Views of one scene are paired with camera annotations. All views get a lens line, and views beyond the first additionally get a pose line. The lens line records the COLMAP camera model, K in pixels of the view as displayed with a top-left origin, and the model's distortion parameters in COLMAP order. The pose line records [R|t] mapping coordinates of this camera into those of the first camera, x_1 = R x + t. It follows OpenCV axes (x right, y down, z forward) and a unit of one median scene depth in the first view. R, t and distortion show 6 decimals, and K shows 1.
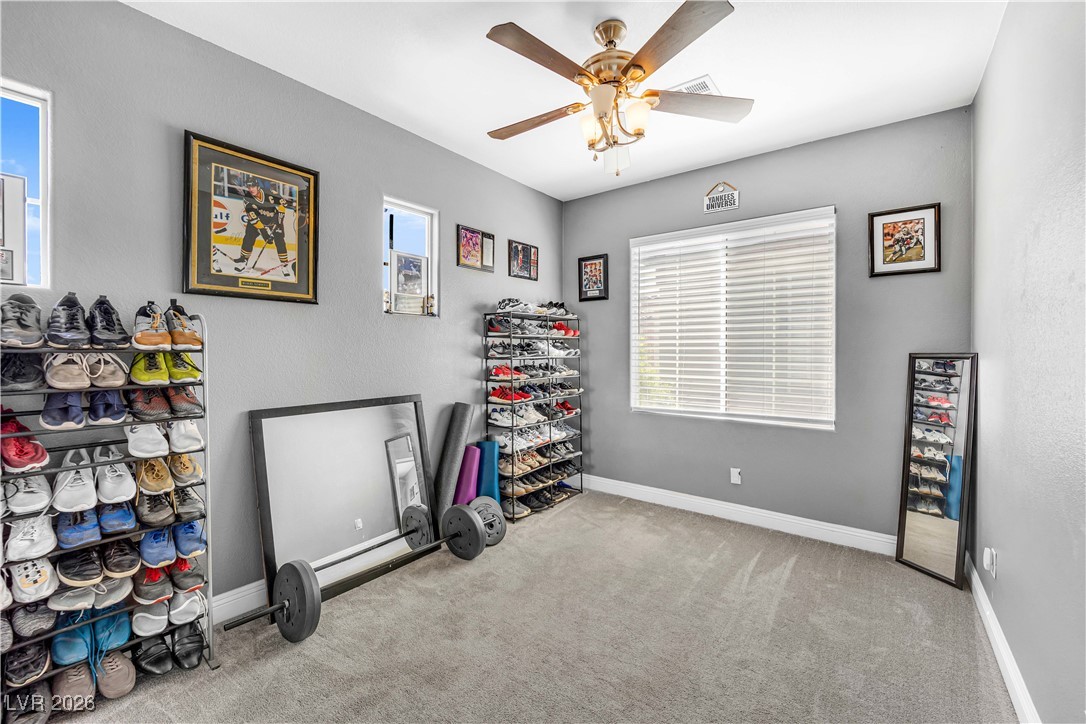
lens RADIAL K [[441.3, 0, 544.4], [0, 441.3, 346.9], [0, 0, 1]] dist [-0.014950, -0.000863]
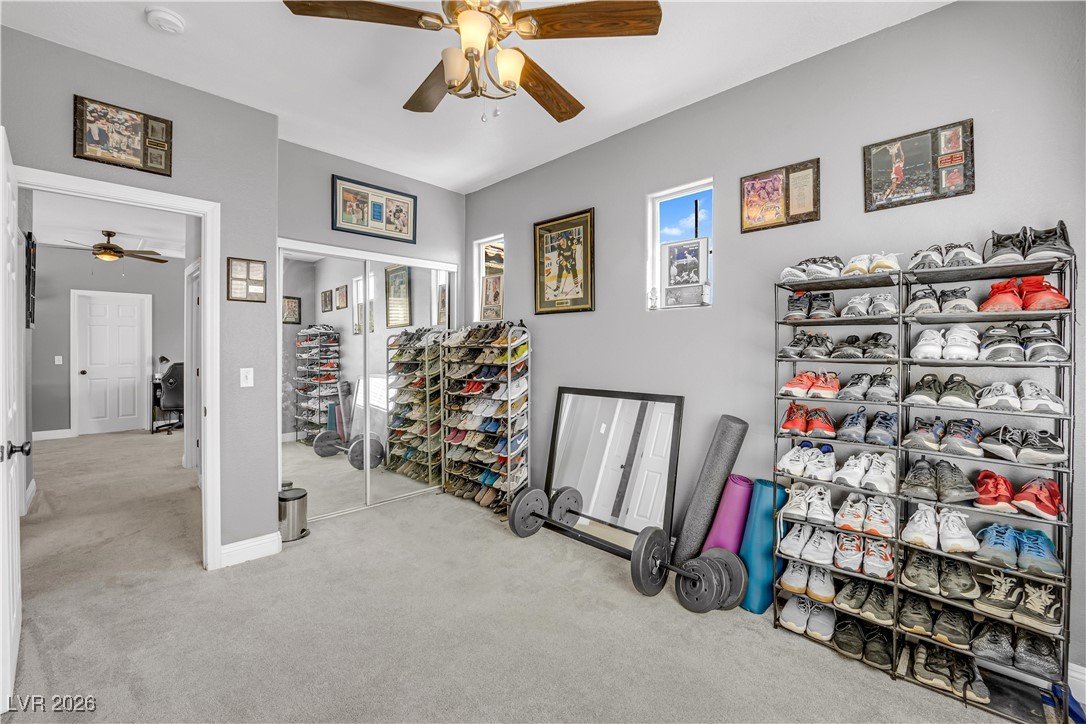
lens RADIAL K [[441.3, 0, 544.4], [0, 441.3, 346.9], [0, 0, 1]] dist [-0.014950, -0.000863]
pose [[-0.113470, -0.009460, -0.993496, 0.800701], [0.000975, 0.999953, -0.009633, 0.020588], [0.993541, -0.002062, -0.113456, 1.042681]]
